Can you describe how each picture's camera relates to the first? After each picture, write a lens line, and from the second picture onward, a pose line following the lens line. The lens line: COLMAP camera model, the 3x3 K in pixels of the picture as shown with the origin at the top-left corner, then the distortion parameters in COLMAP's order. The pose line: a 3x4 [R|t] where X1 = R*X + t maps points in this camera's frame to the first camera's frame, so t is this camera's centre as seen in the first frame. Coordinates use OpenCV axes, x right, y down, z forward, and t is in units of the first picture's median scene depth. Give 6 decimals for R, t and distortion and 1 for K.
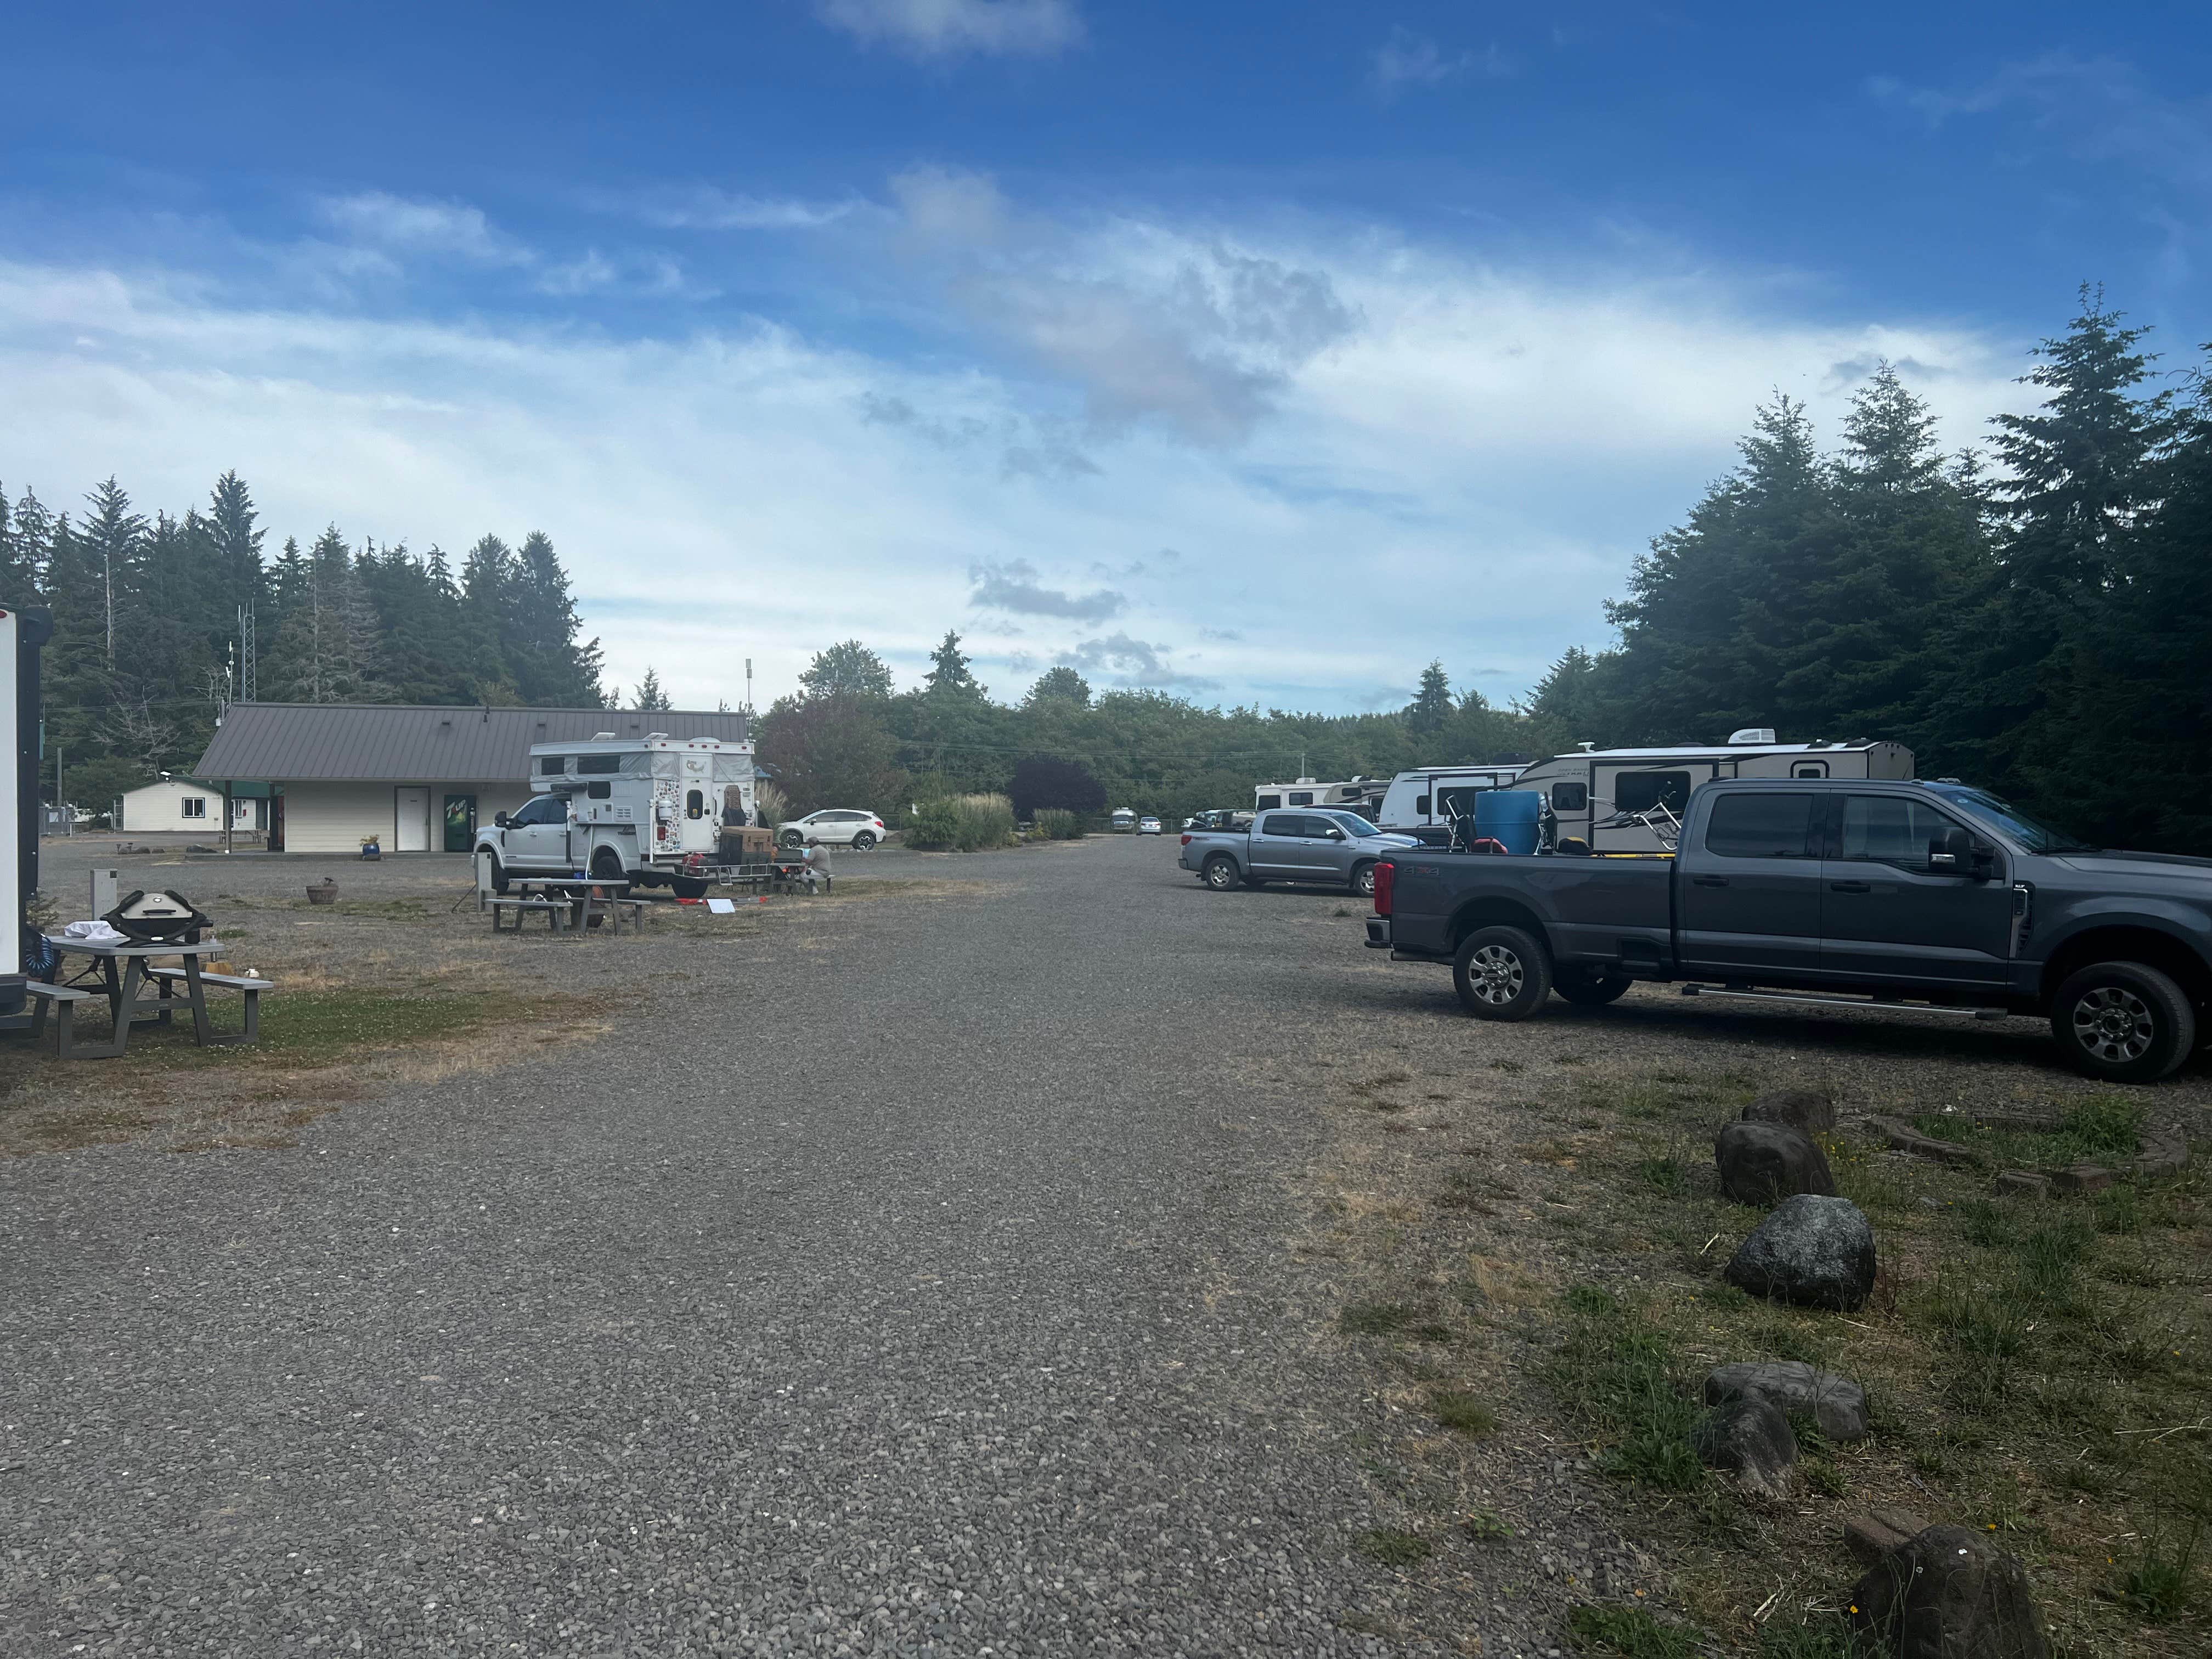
lens RADIAL K [[3722.7, 0, 1106.8], [0, 3722.7, 826.9], [0, 0, 1]] dist [0.223708, 0.000000]
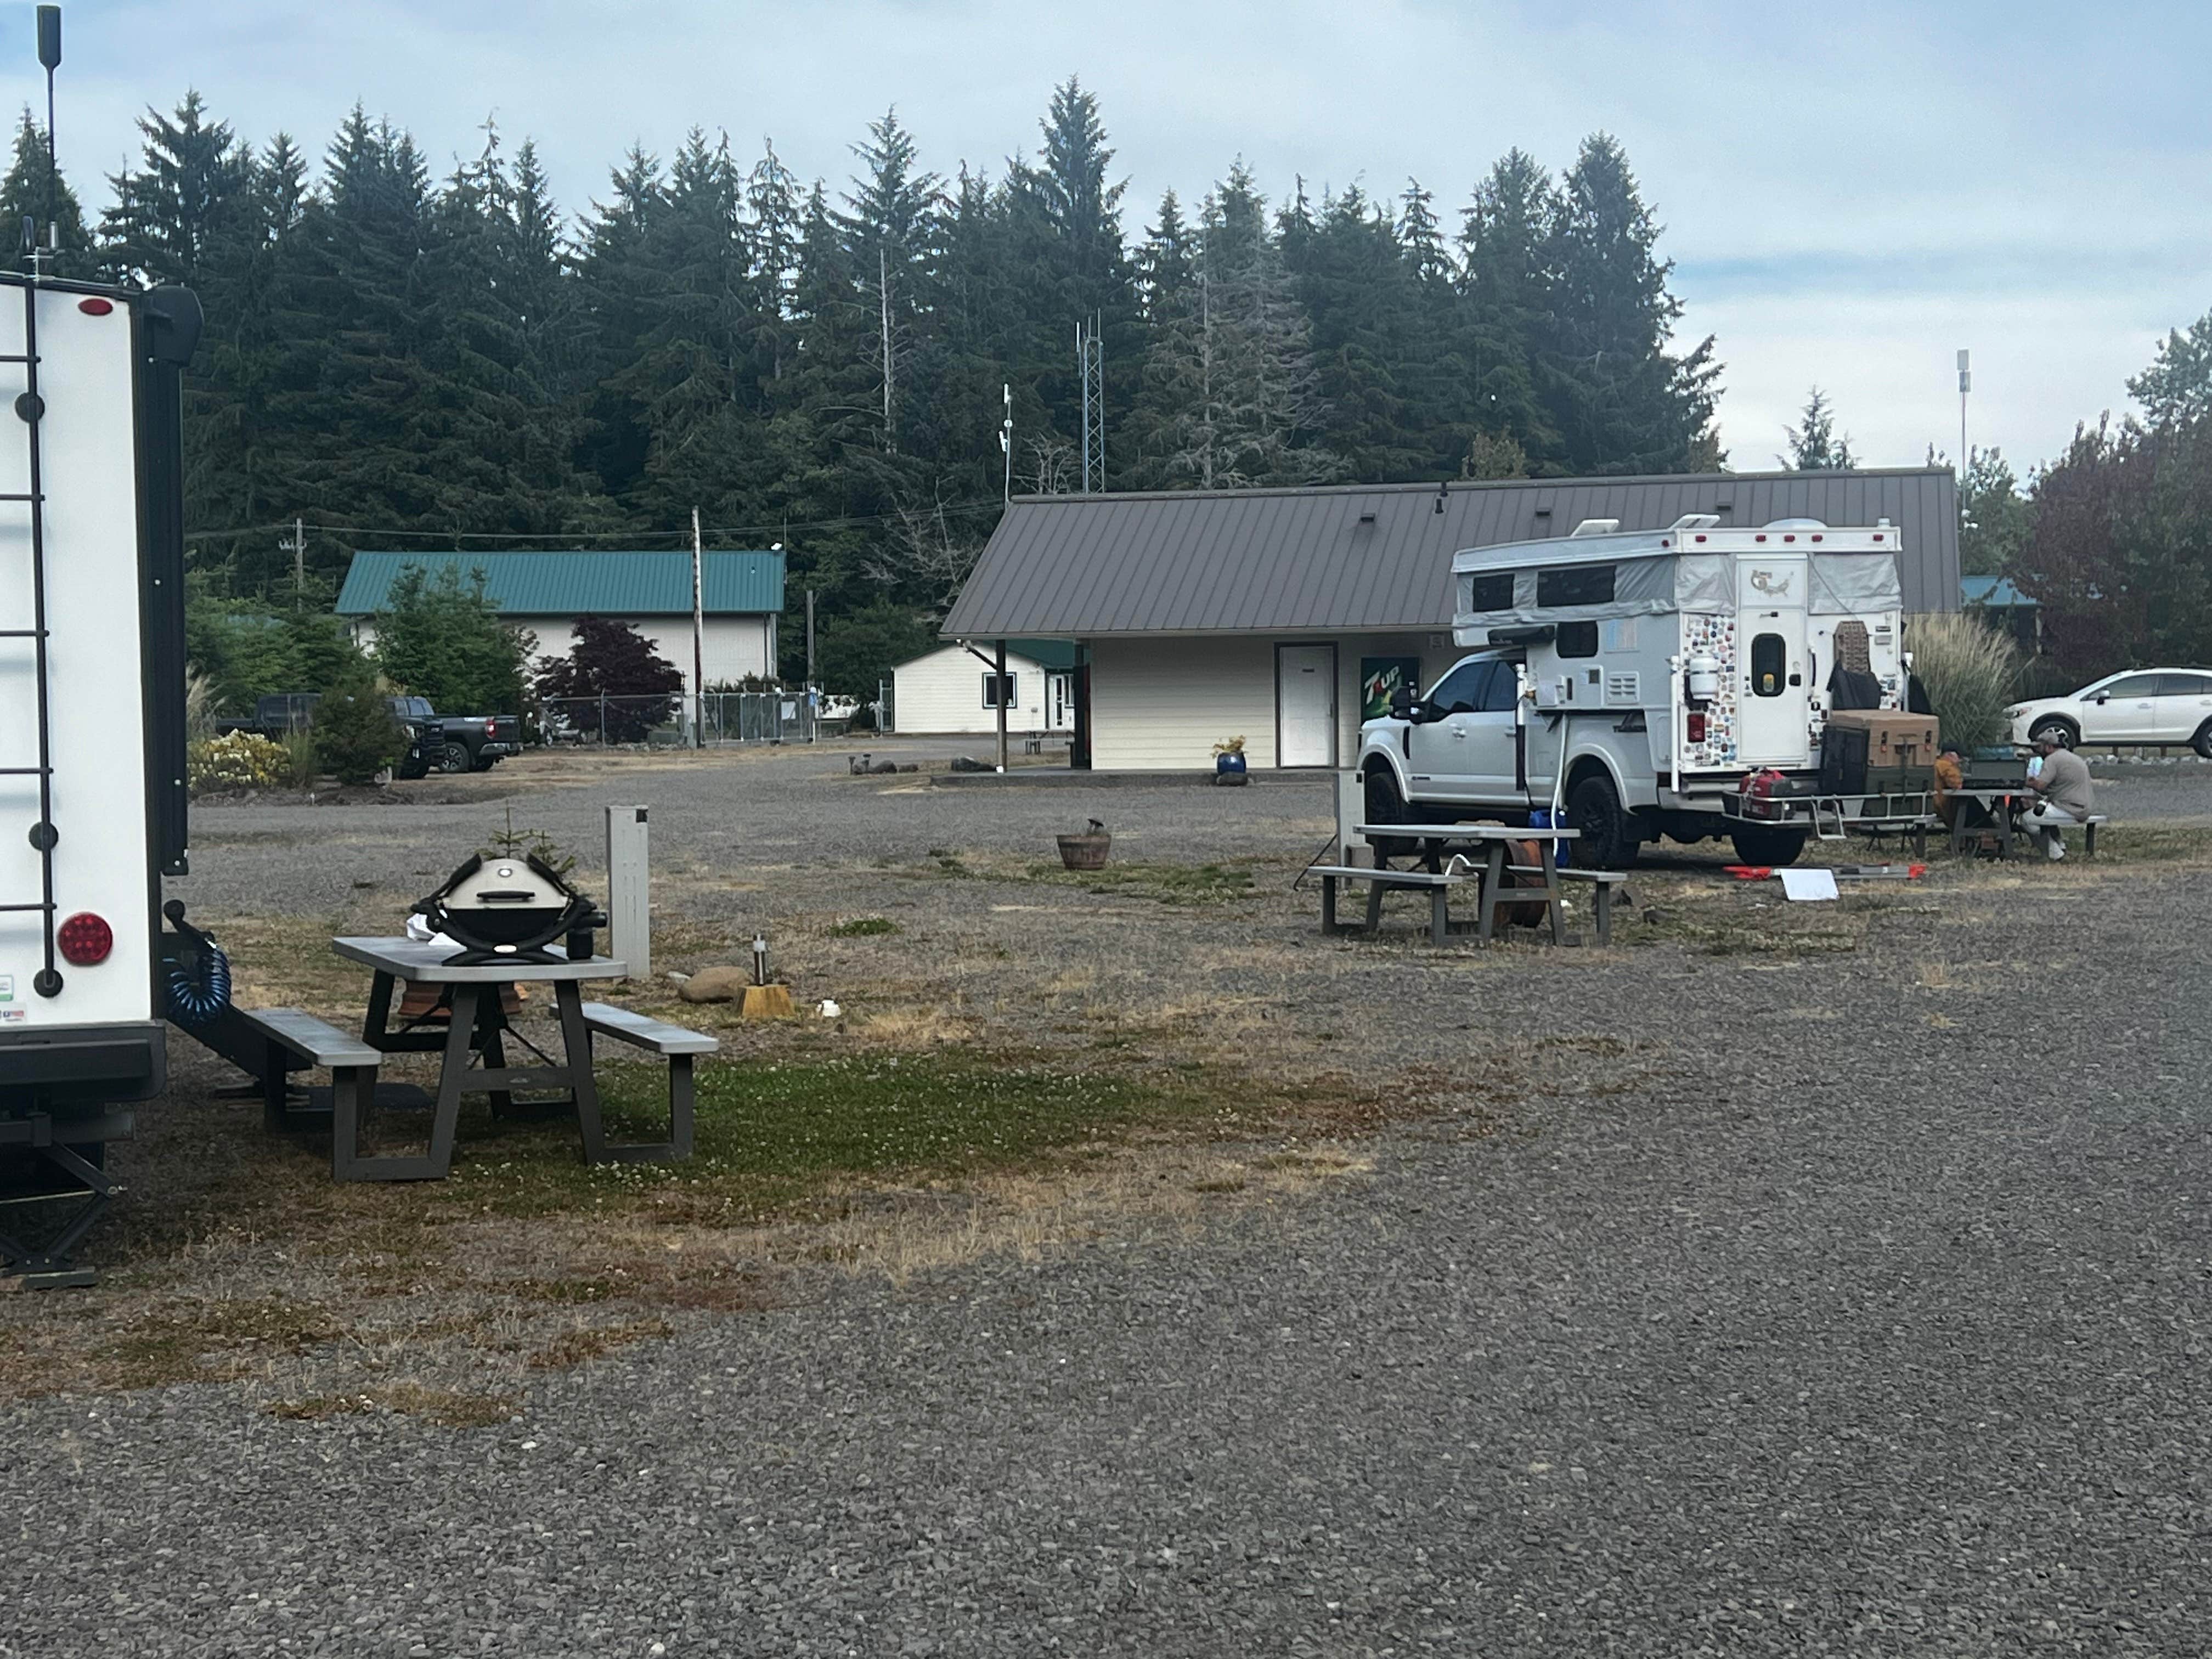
lens RADIAL K [[3722.7, 0, 1106.0], [0, 3722.7, 820.9], [0, 0, 1]] dist [0.223708, 0.000000]
pose [[0.820545, 0.003979, -0.571568, 0.087668], [0.011525, 0.999657, 0.023504, 0.001475], [0.571465, -0.025873, 0.820218, 0.556393]]
